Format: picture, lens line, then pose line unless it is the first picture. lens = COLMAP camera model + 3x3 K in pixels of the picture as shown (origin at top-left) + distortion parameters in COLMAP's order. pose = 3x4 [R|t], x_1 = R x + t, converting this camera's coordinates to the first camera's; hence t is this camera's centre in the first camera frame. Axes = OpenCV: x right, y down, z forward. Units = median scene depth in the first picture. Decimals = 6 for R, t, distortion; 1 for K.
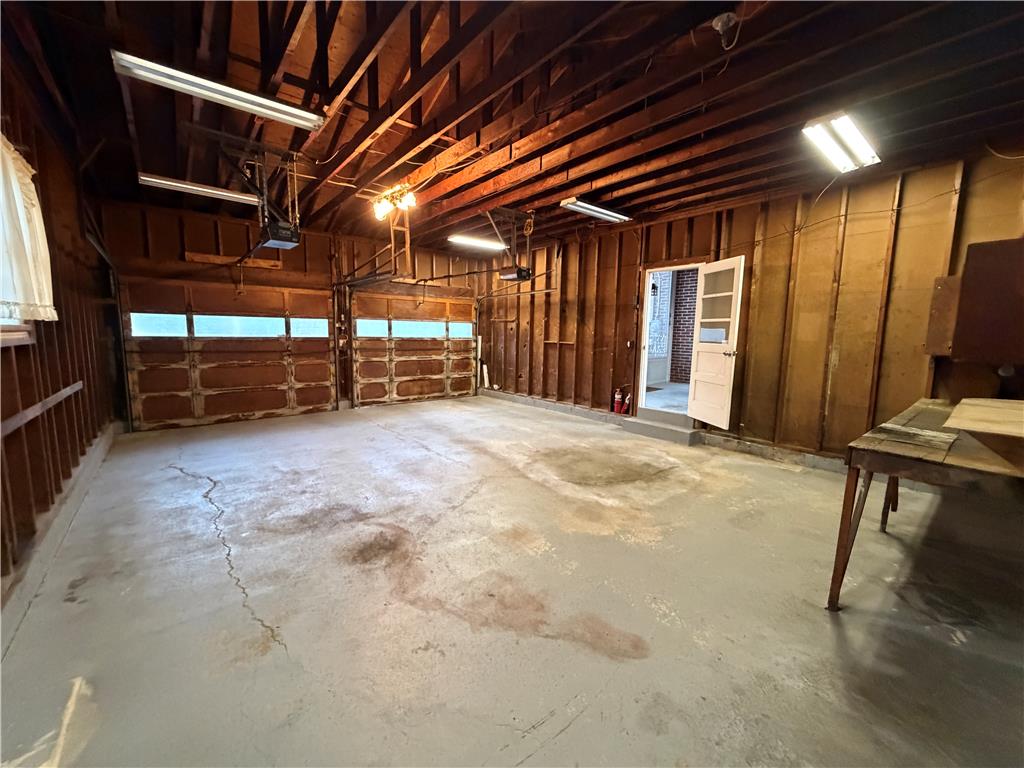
lens RADIAL K [[411.0, 0, 512.3], [0, 411.0, 383.9], [0, 0, 1]] dist [-0.001996, -0.000160]
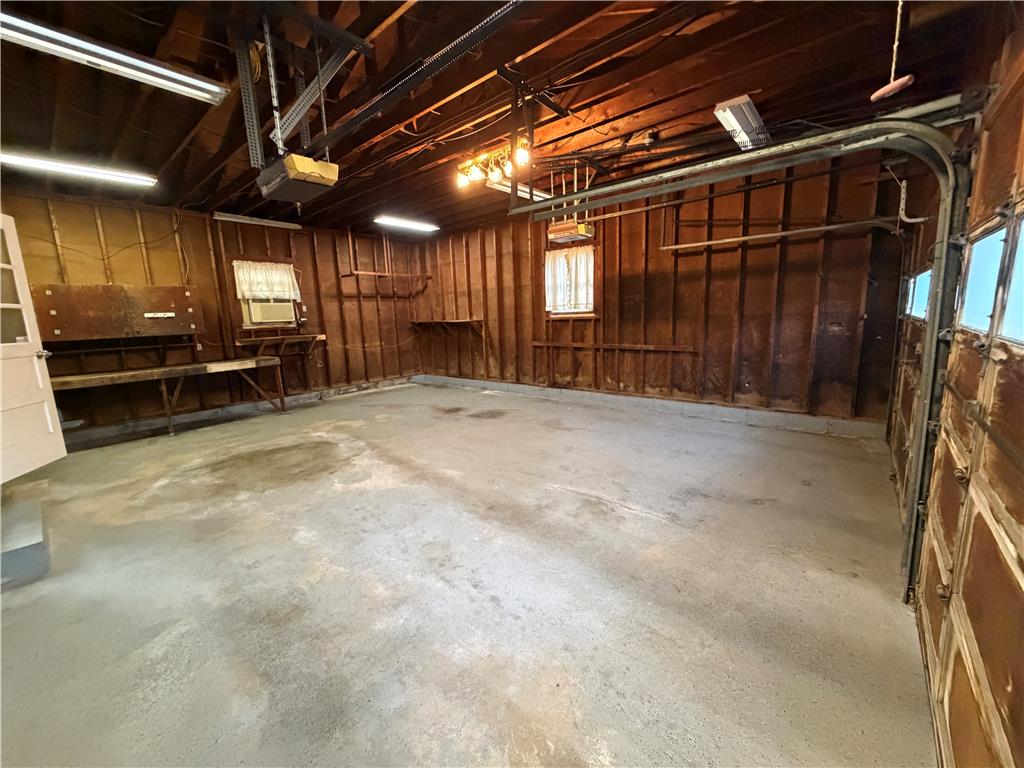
lens RADIAL K [[411.0, 0, 512.2], [0, 411.0, 382.7], [0, 0, 1]] dist [-0.001996, -0.000160]
pose [[-0.985597, 0.045688, -0.162822, -0.167678], [-0.001942, 0.959692, 0.281047, -0.235921], [0.169100, 0.277315, -0.945781, 1.887084]]
